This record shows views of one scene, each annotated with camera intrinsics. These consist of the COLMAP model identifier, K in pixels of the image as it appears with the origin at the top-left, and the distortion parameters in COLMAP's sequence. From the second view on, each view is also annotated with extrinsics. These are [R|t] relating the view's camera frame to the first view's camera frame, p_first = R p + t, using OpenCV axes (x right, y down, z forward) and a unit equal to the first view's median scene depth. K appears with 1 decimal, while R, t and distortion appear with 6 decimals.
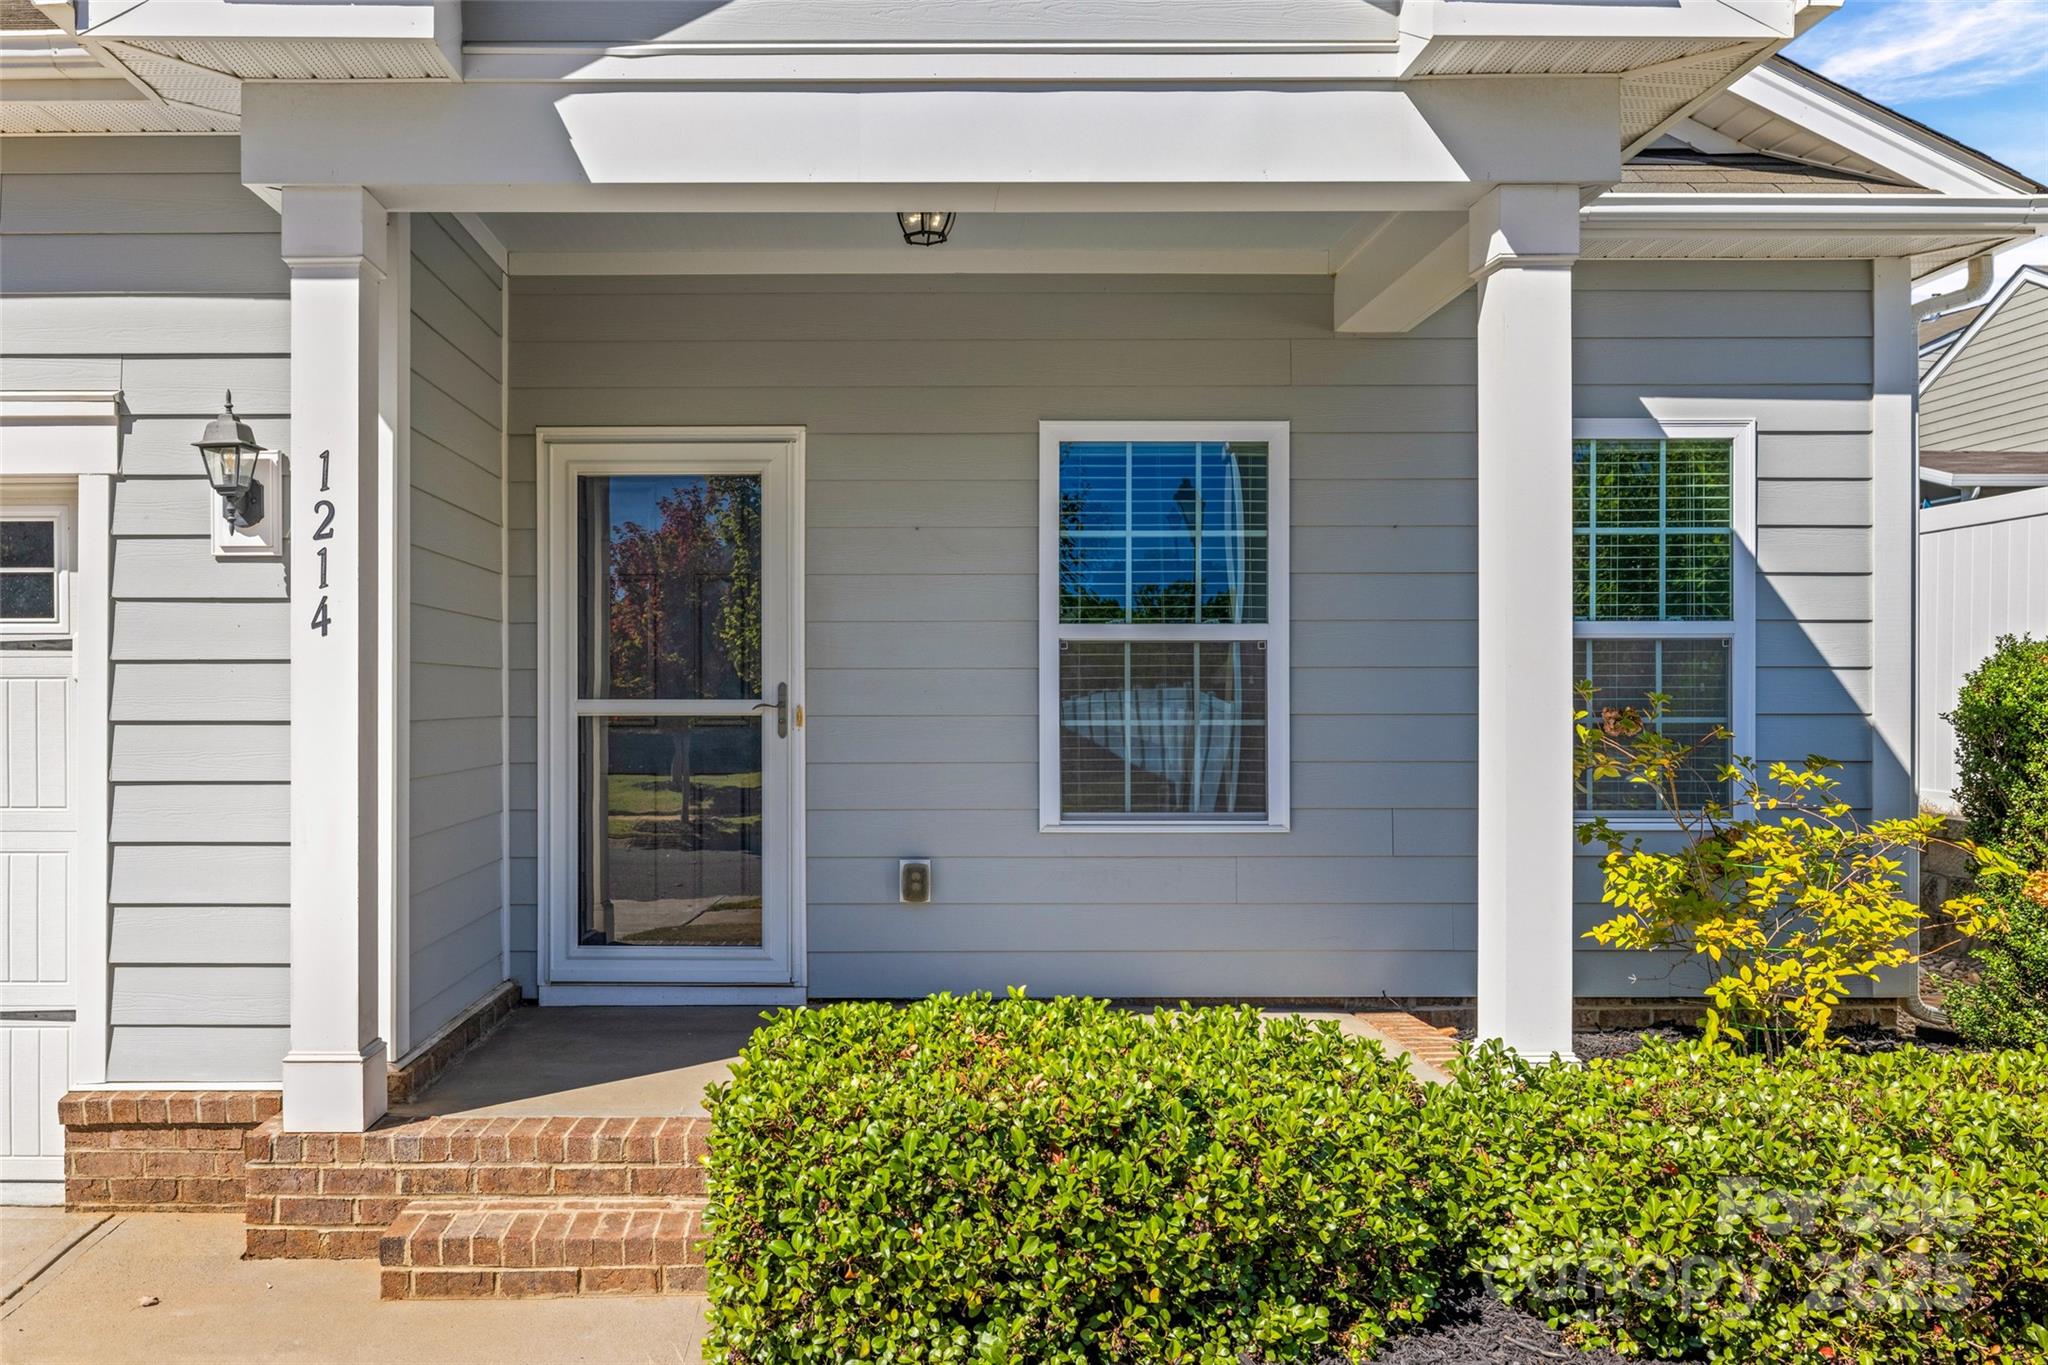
lens RADIAL K [[1633.7, 0, 895.5], [0, 1633.7, 683.4], [0, 0, 1]] dist [0.000260, 0.002711]
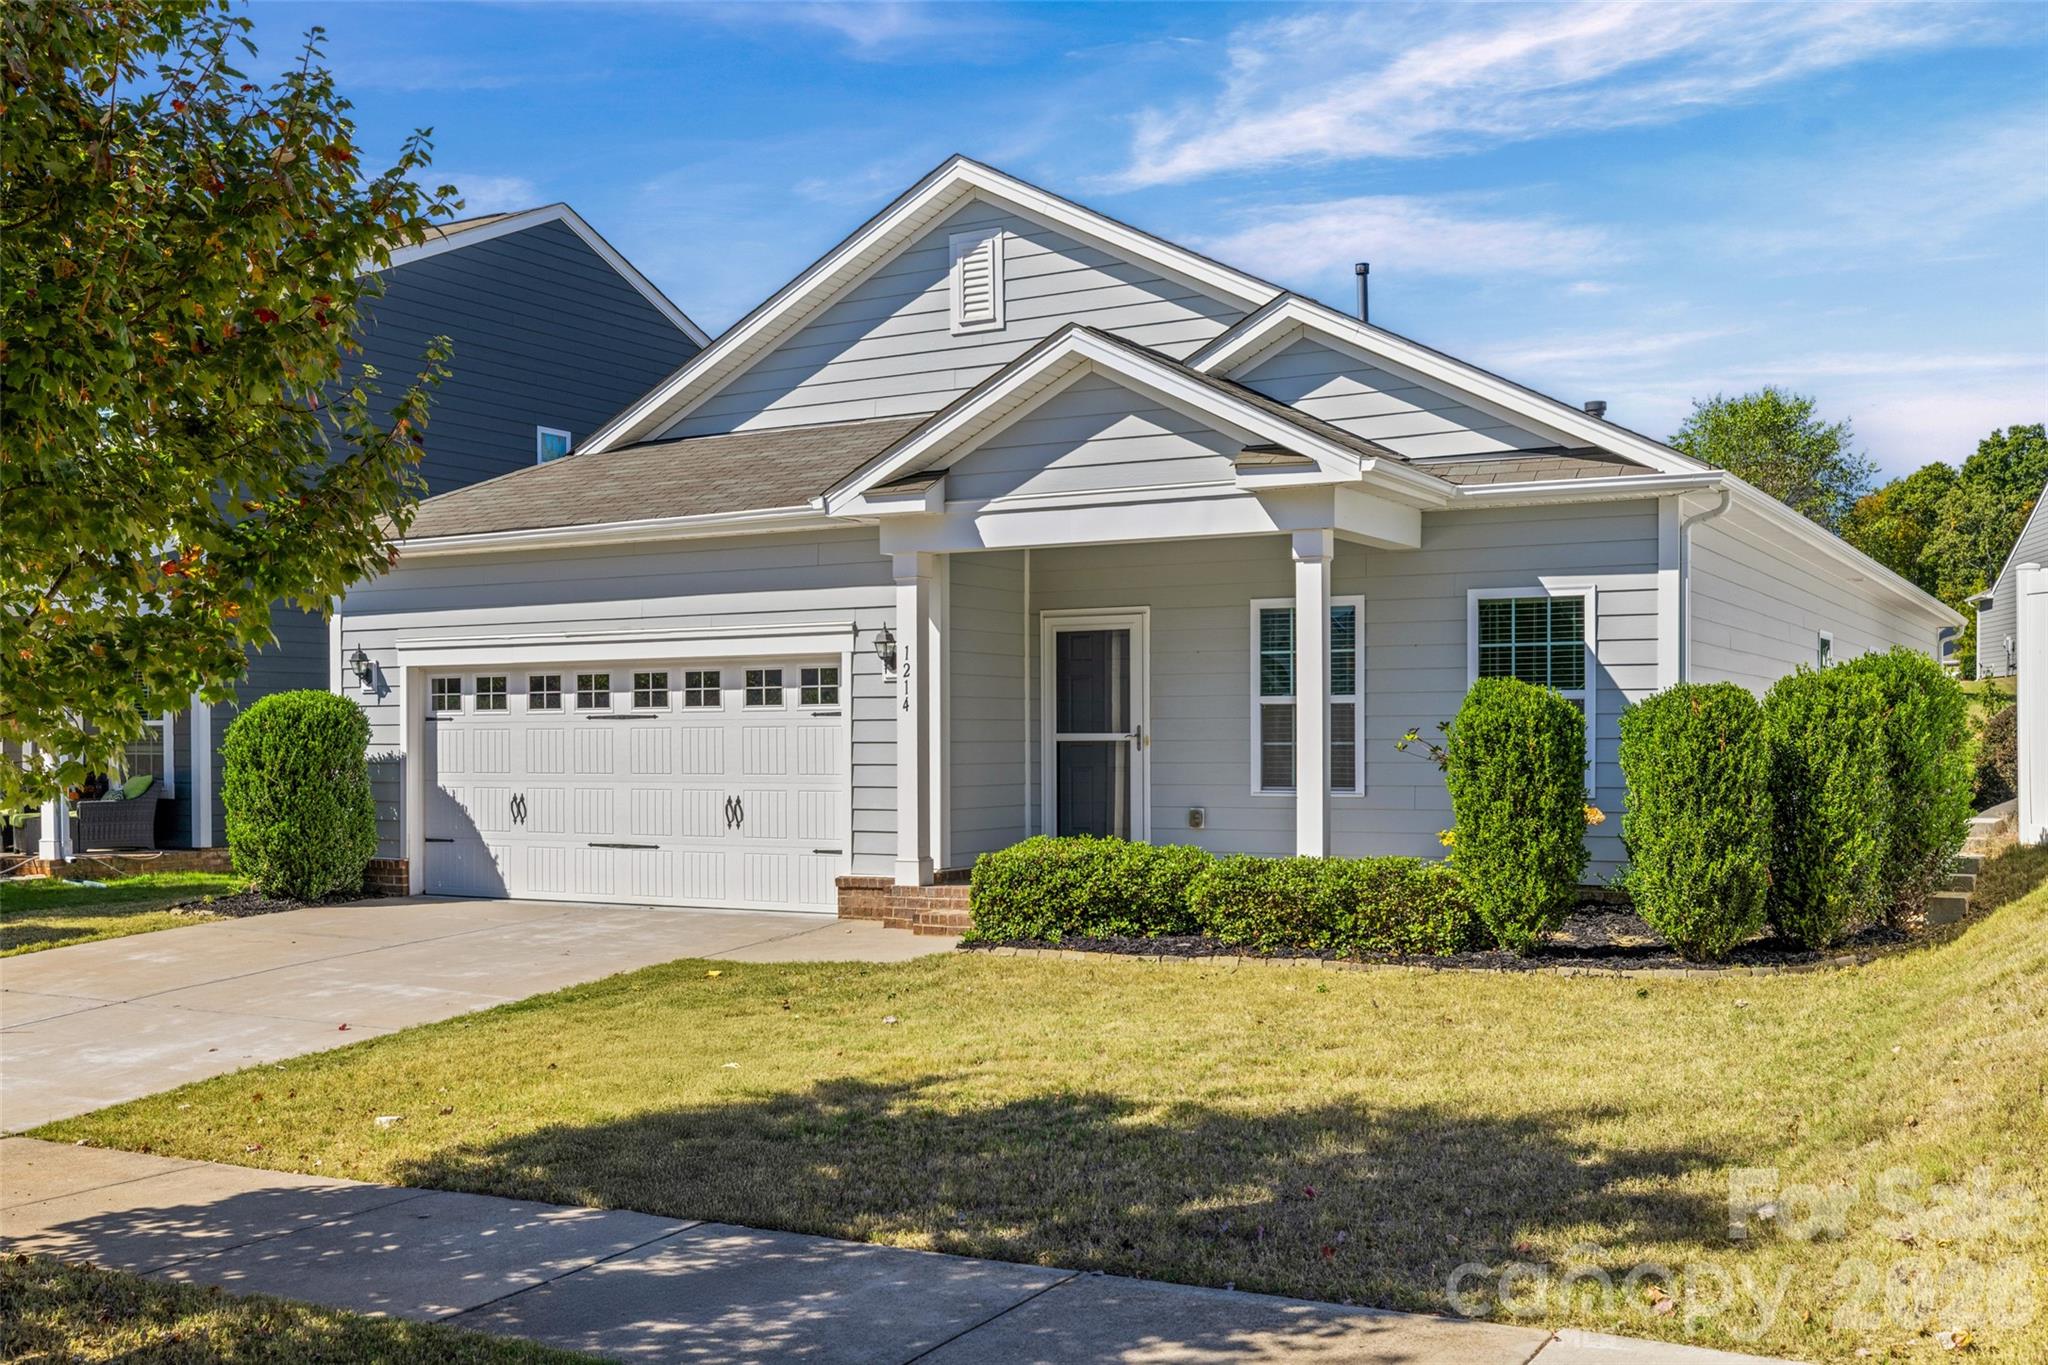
lens RADIAL K [[1978.0, 0, 1043.0], [0, 1978.0, 666.1], [0, 0, 1]] dist [-0.019723, 0.000000]
pose [[0.877205, -0.020568, -0.479676, 1.360574], [0.007403, 0.999543, -0.029322, -0.003830], [0.480060, 0.022170, 0.876956, -1.714686]]
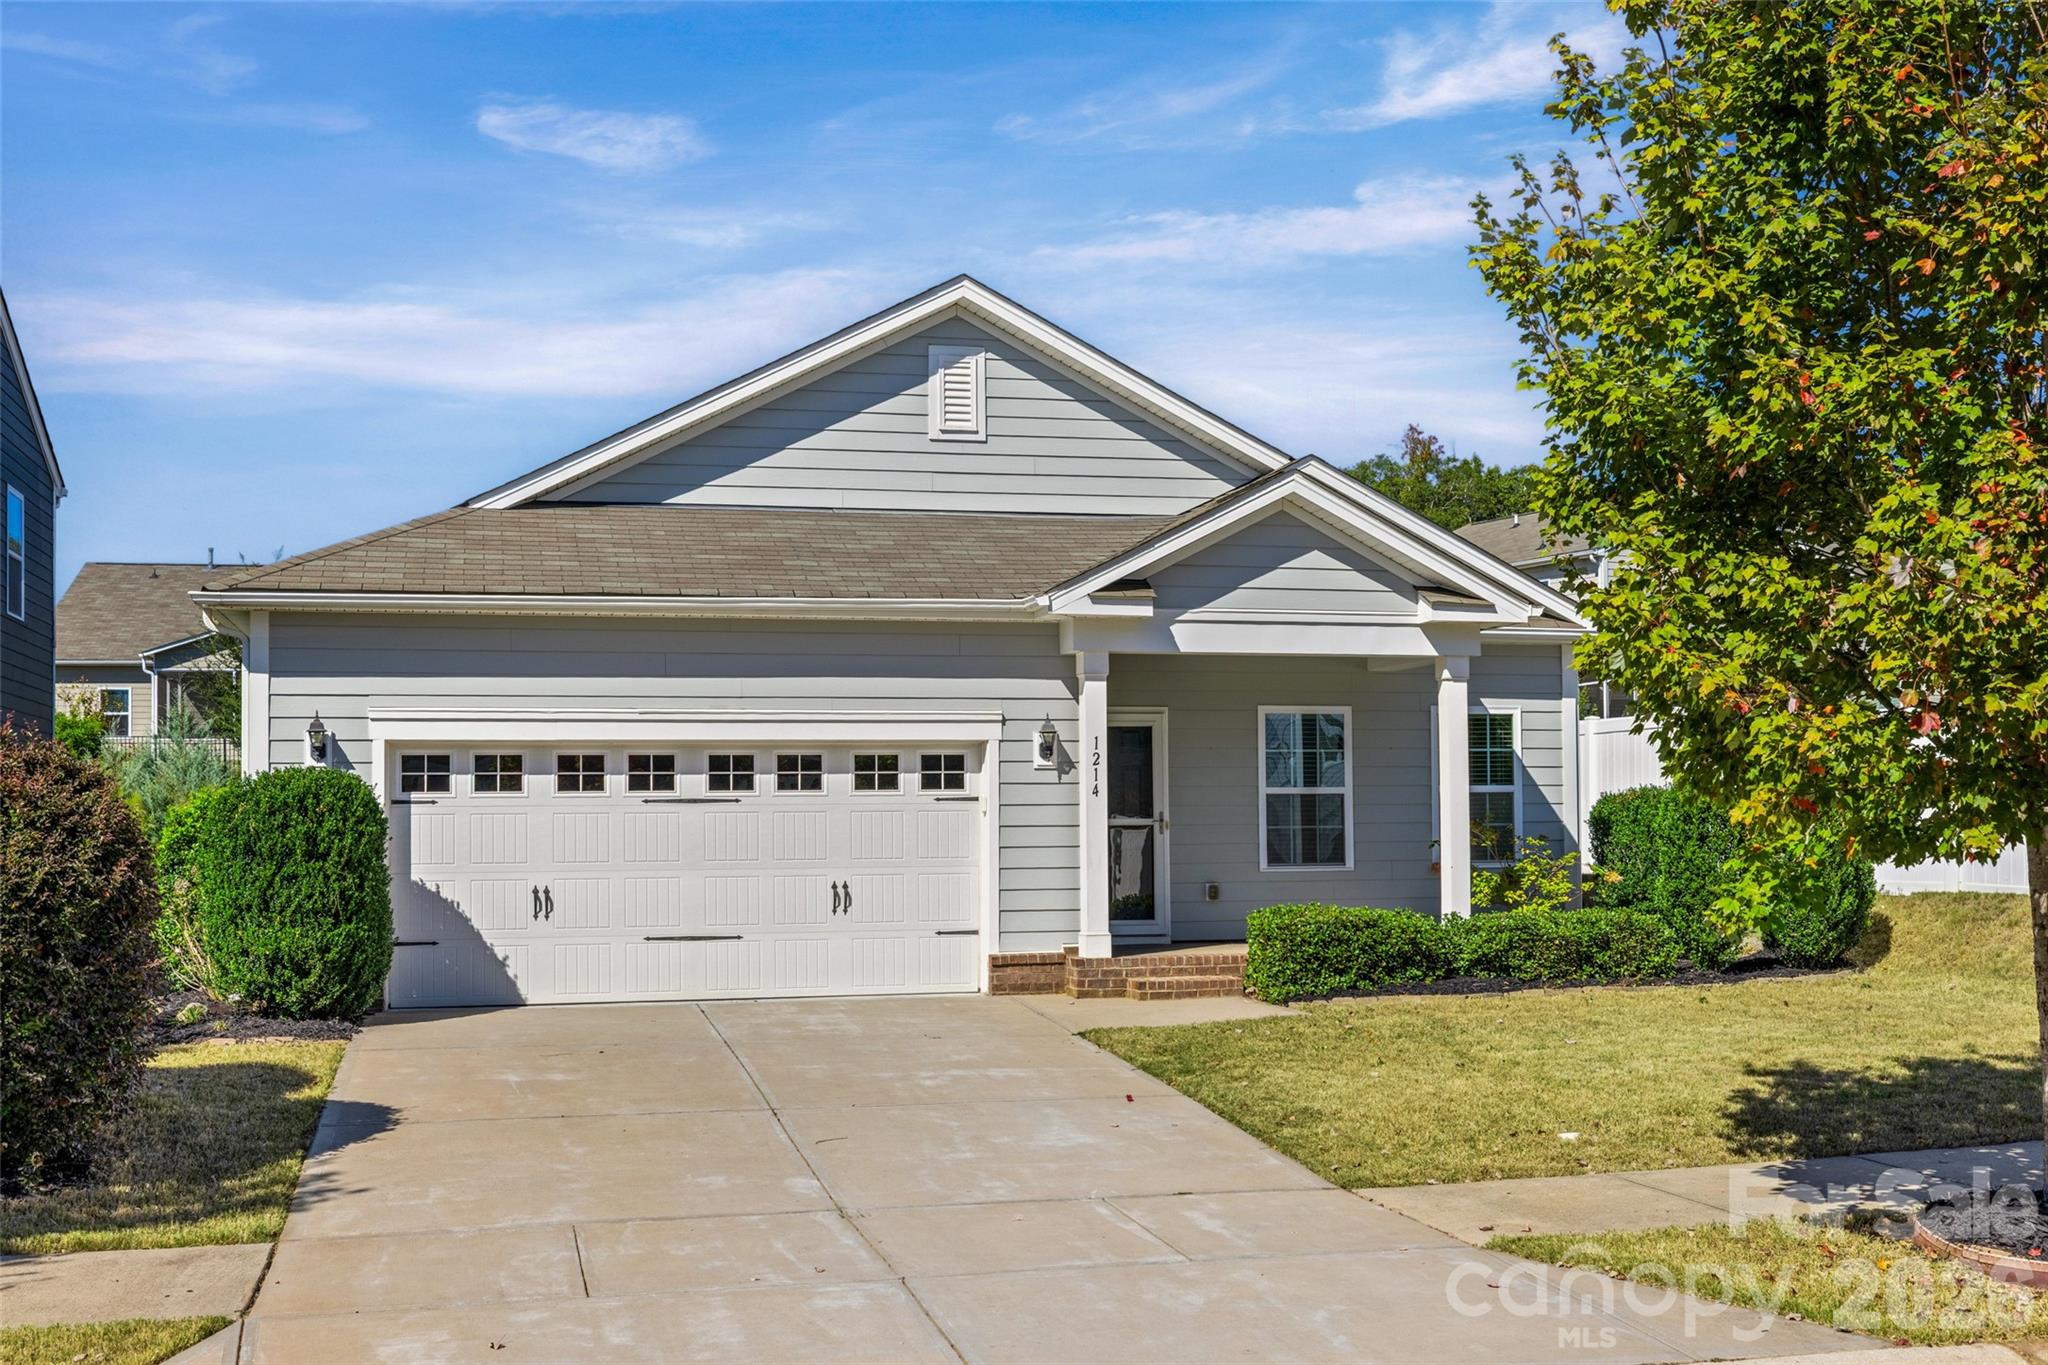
lens RADIAL K [[1978.0, 0, 1043.7], [0, 1978.0, 704.4], [0, 0, 1]] dist [-0.019723, 0.000000]
pose [[0.970698, 0.007835, 0.240175, -1.212007], [0.006254, 0.998306, -0.057844, 0.011947], [-0.240222, 0.057651, 0.969005, -2.342868]]
